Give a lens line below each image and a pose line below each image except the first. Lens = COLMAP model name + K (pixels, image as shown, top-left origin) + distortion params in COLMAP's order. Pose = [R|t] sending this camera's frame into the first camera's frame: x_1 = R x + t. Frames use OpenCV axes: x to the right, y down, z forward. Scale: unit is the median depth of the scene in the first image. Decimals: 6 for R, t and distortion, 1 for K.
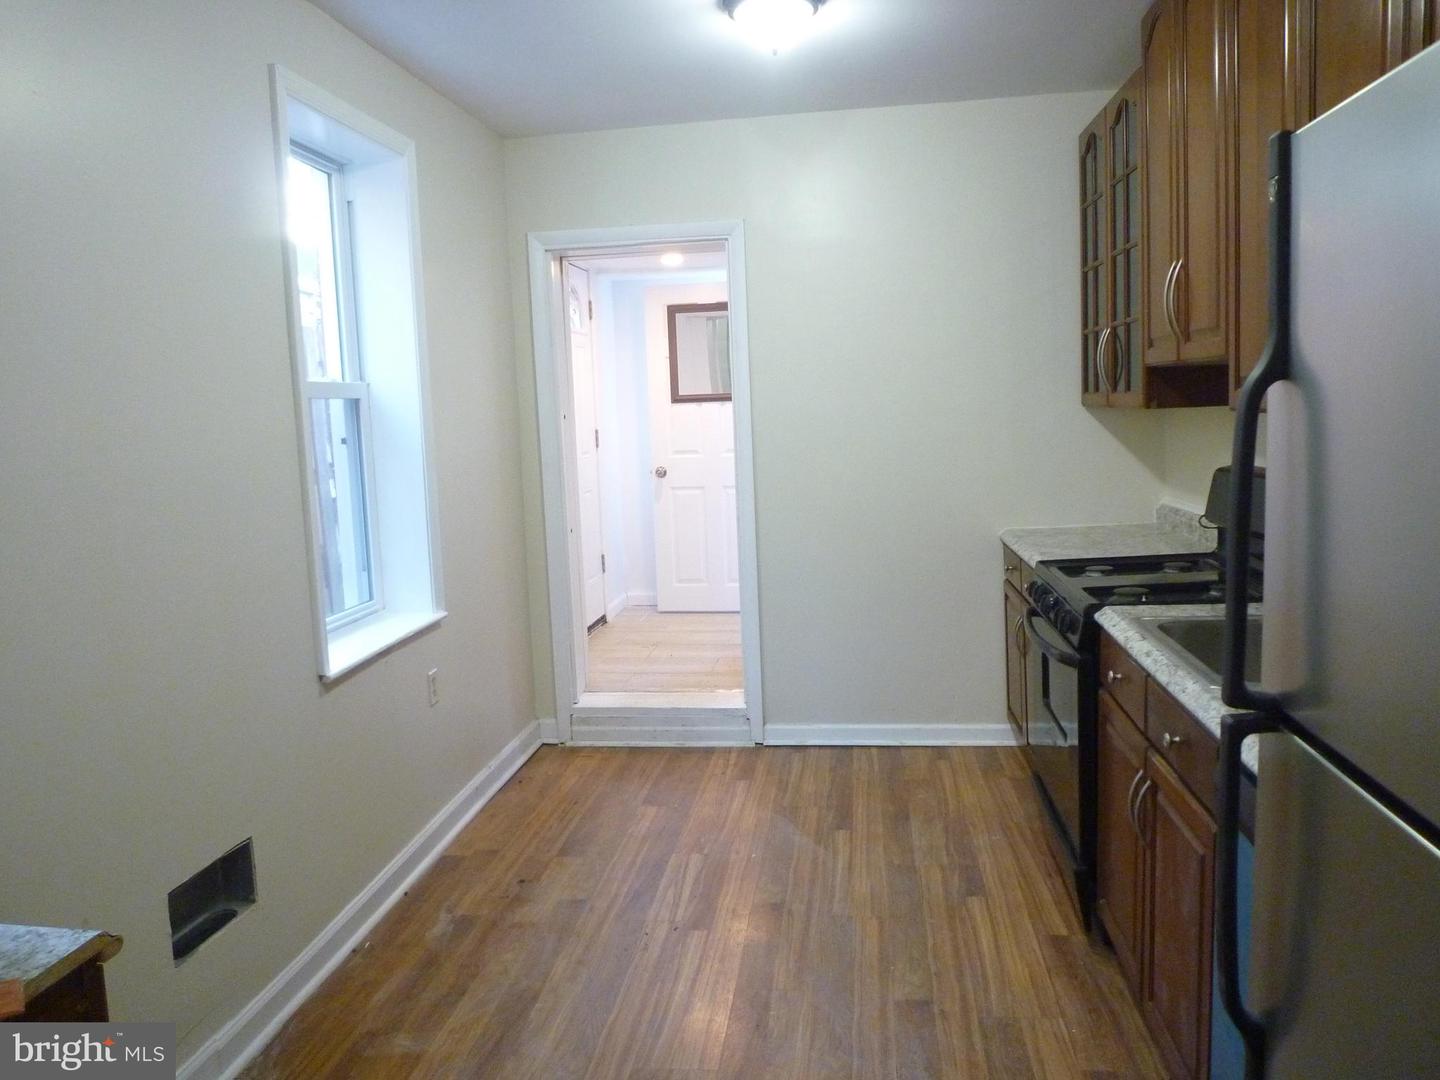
lens RADIAL K [[1073.1, 0, 708.9], [0, 1073.1, 534.0], [0, 0, 1]] dist [-0.008120, -0.018365]
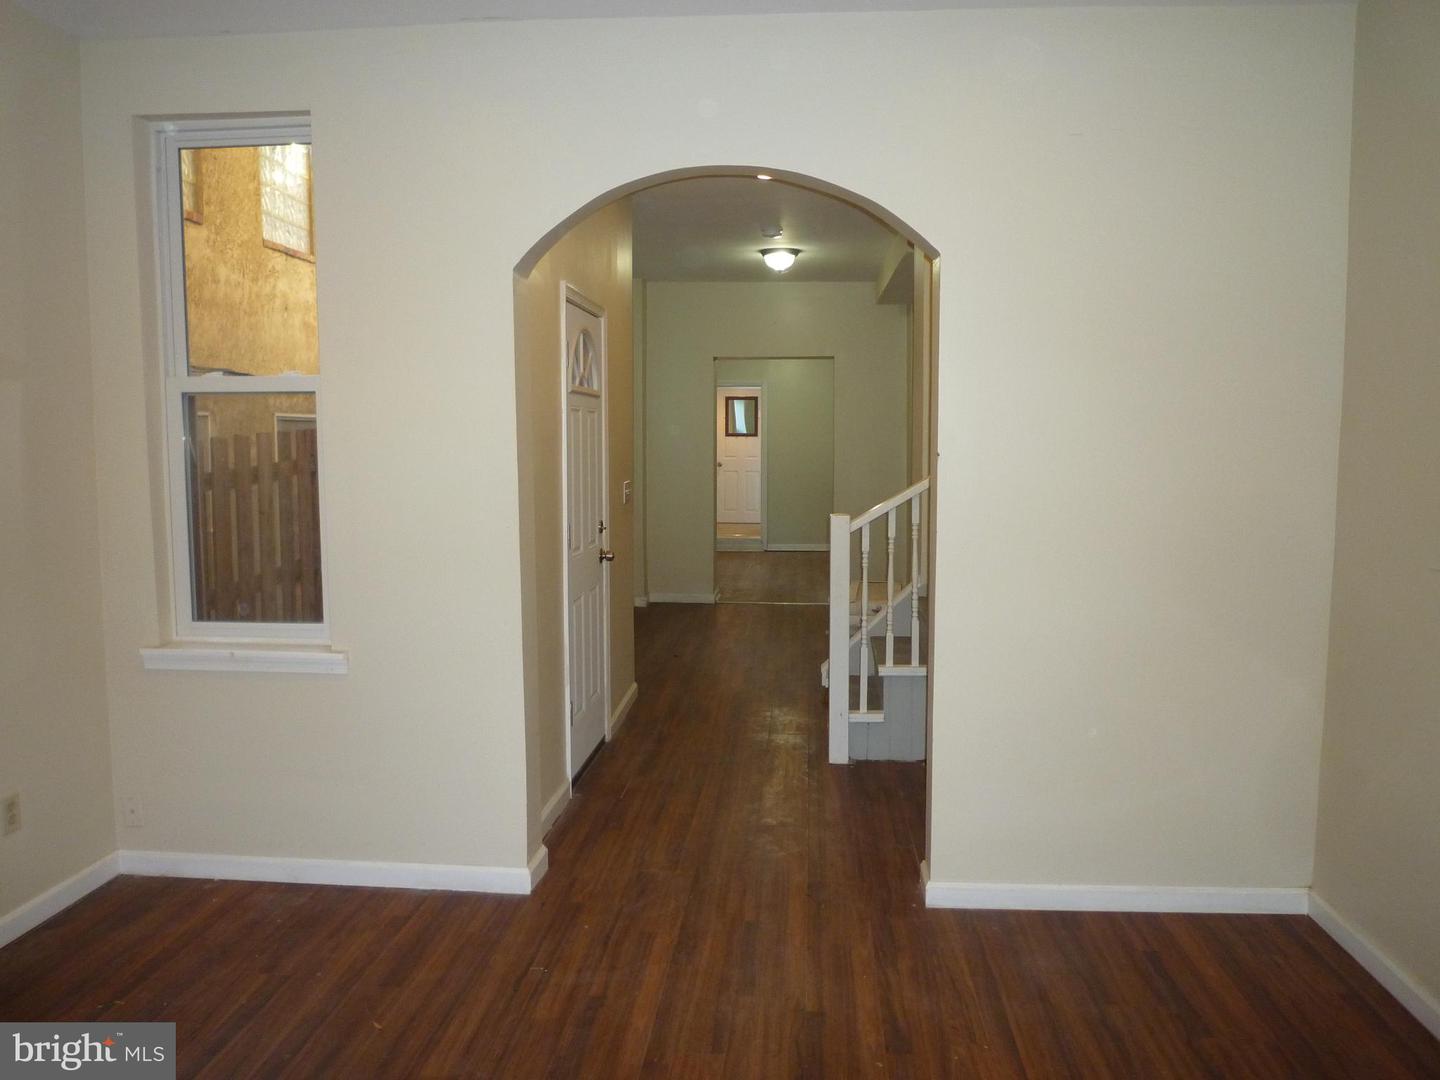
lens RADIAL K [[1073.1, 0, 718.9], [0, 1073.1, 533.9], [0, 0, 1]] dist [-0.008120, -0.018365]
pose [[0.997620, 0.030069, 0.062057, -0.274328], [-0.028203, 0.999130, -0.030727, 0.245925], [-0.062927, 0.028904, 0.997600, -2.007570]]
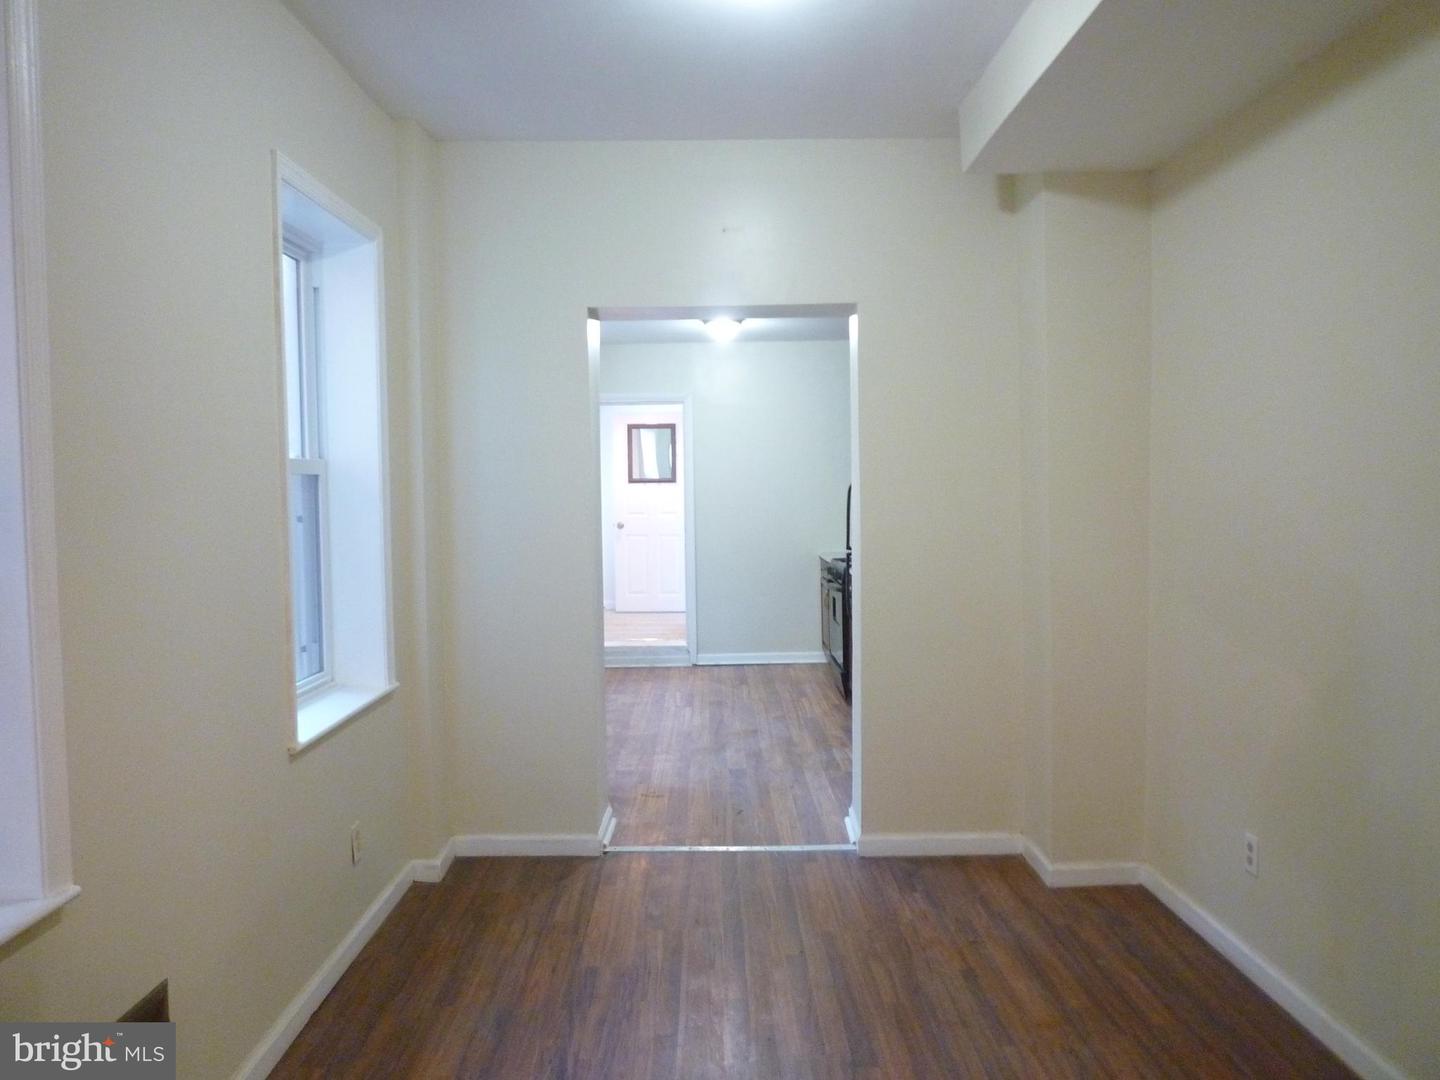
lens RADIAL K [[1073.1, 0, 721.1], [0, 1073.1, 541.1], [0, 0, 1]] dist [-0.008120, -0.018365]
pose [[0.988975, 0.017755, 0.147012, -0.188792], [-0.007773, 0.997642, -0.068195, 0.107667], [-0.147876, 0.066300, 0.986781, -0.884603]]
